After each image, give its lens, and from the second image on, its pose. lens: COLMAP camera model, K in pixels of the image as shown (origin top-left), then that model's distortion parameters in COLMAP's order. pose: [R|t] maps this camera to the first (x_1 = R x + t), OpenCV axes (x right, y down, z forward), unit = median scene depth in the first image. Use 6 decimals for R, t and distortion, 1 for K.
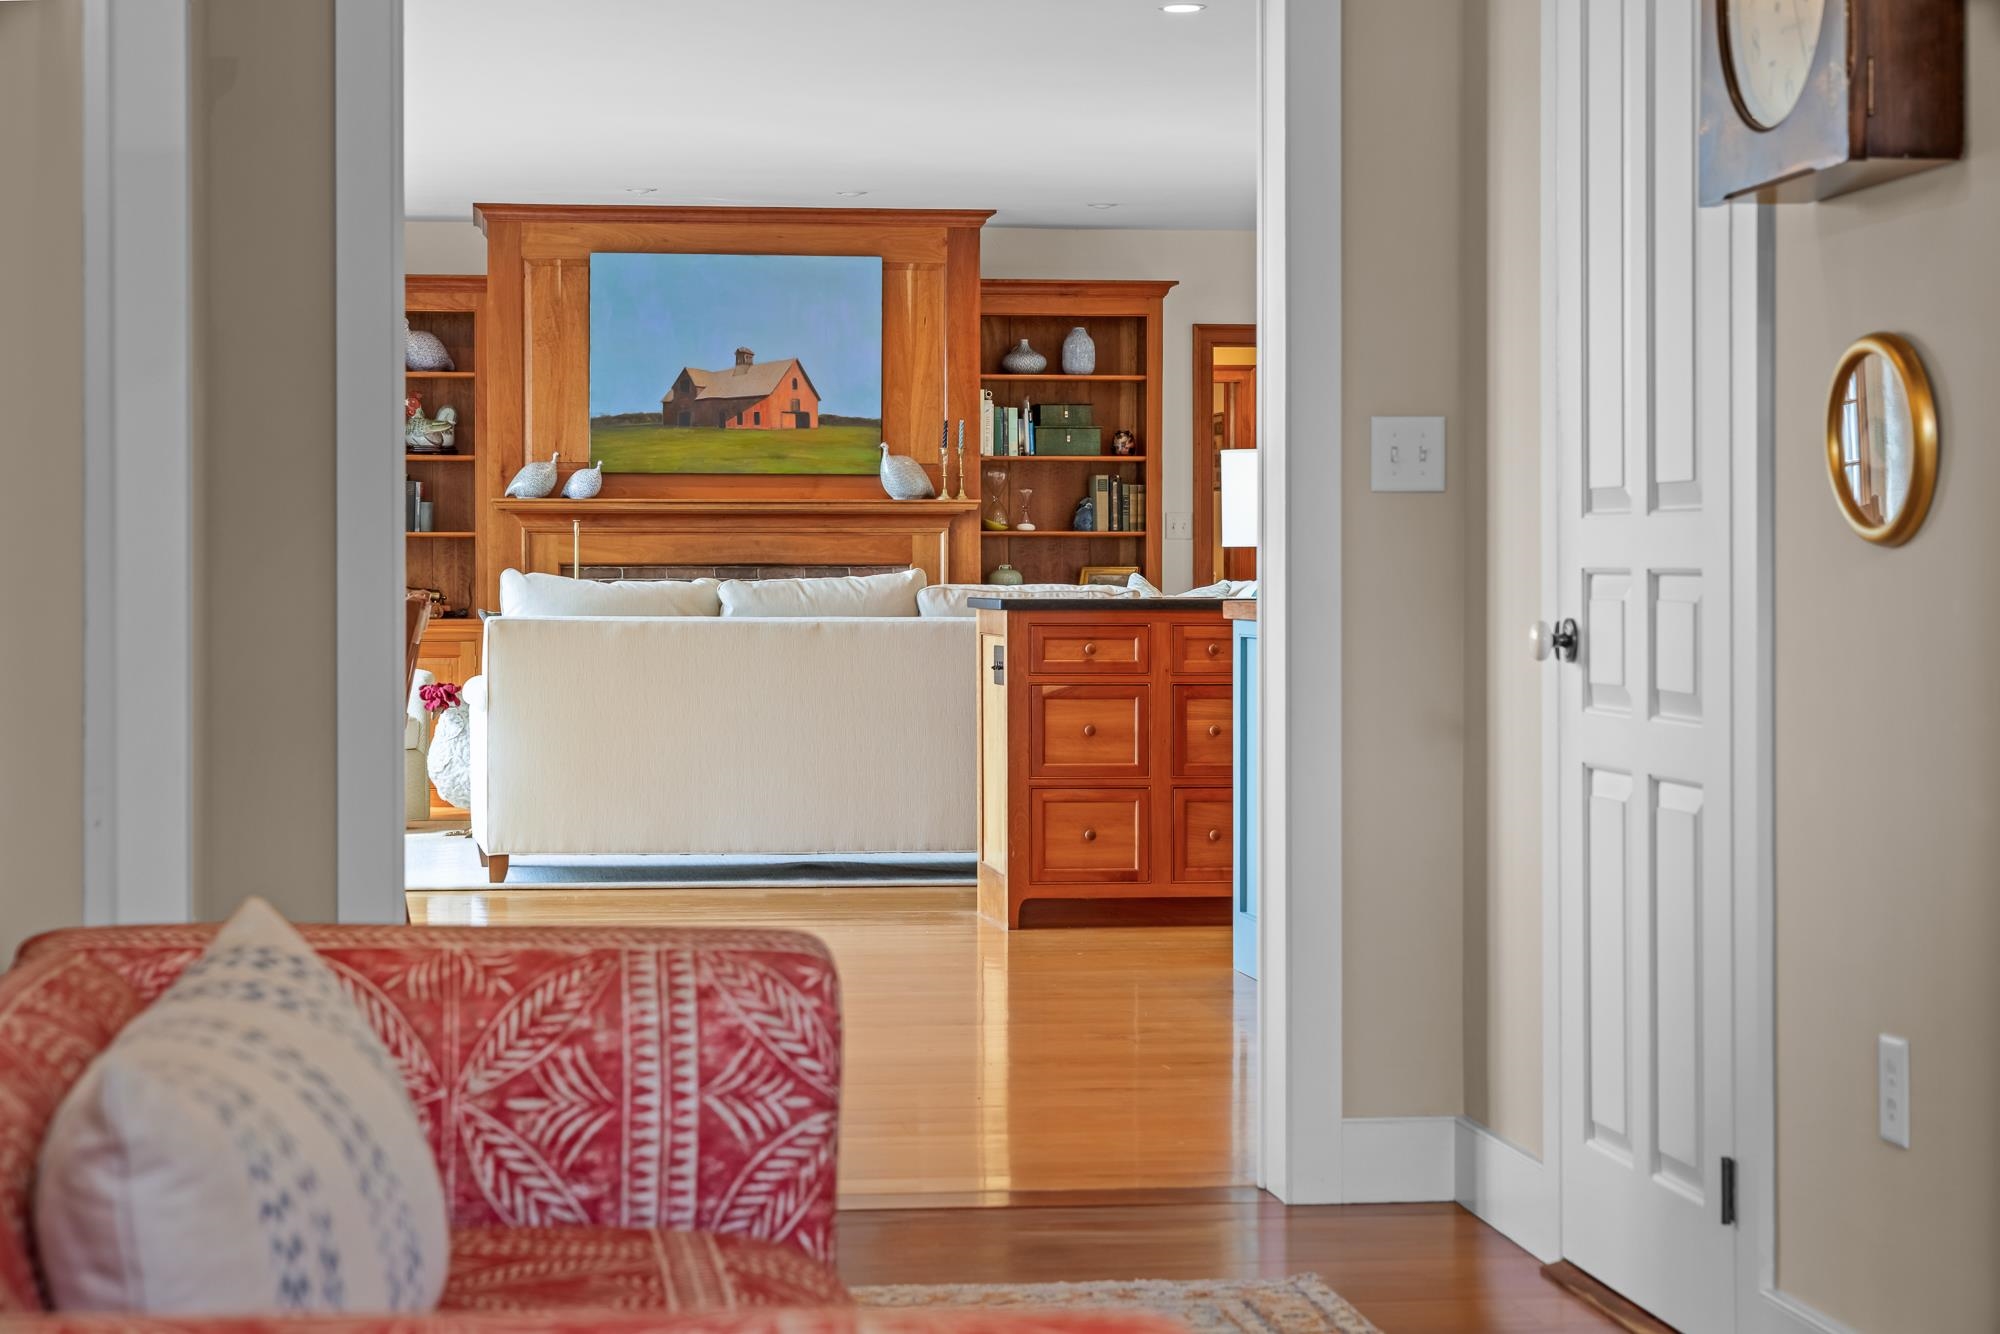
lens RADIAL K [[3994.6, 0, 1001.0], [0, 3994.6, 668.1], [0, 0, 1]] dist [0.090791, 0.000000]
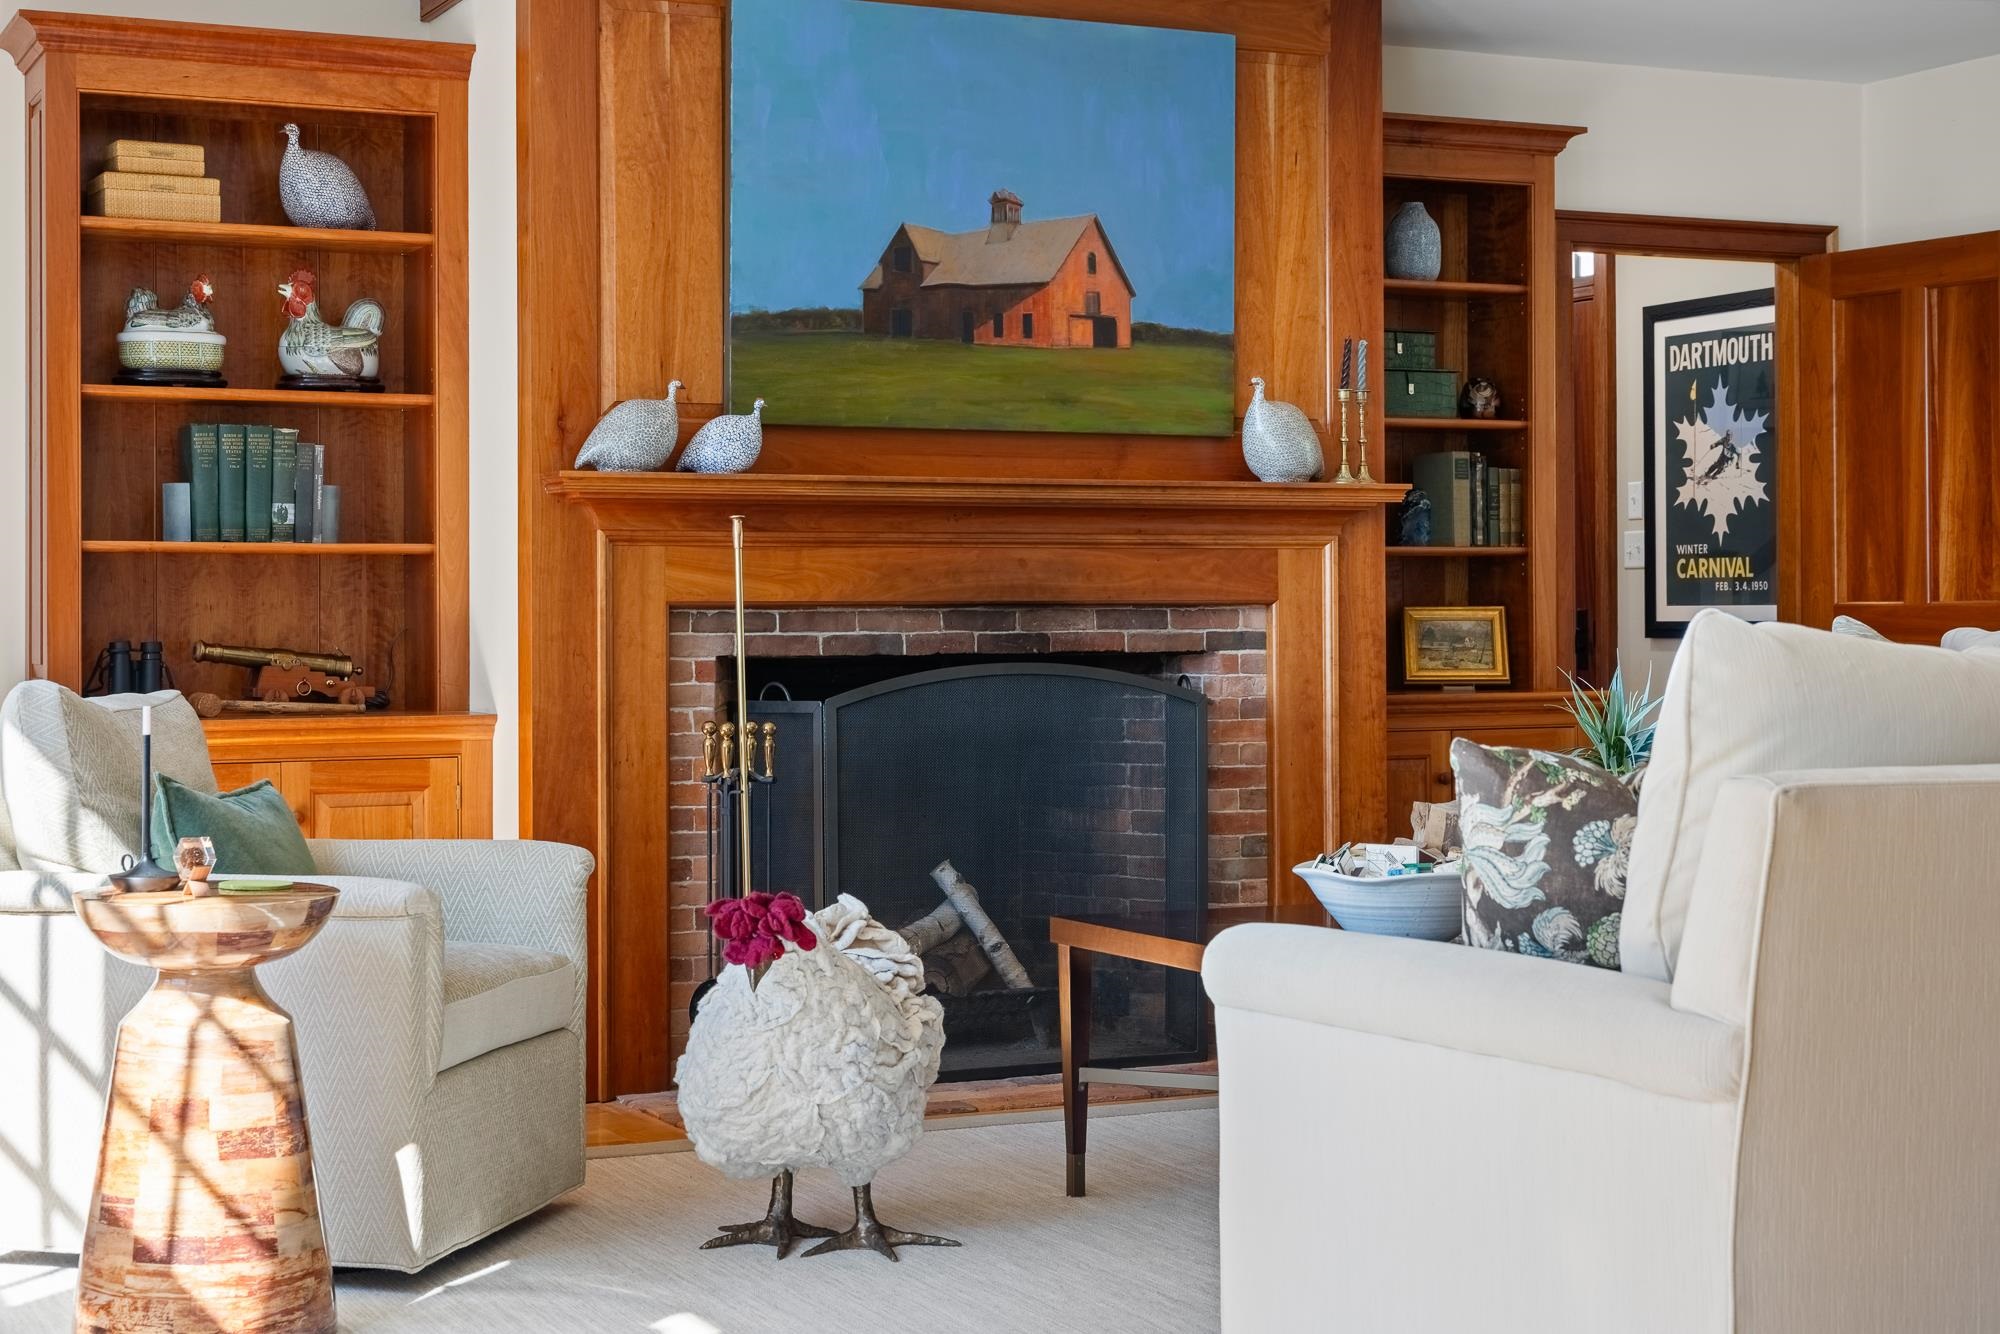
lens RADIAL K [[3101.8, 0, 999.2], [0, 3101.8, 656.2], [0, 0, 1]] dist [0.012968, 0.000000]
pose [[0.952293, -0.007908, 0.305081, -0.189105], [0.010710, 0.999914, -0.007510, -0.016018], [-0.304996, 0.010419, 0.952297, 0.611995]]
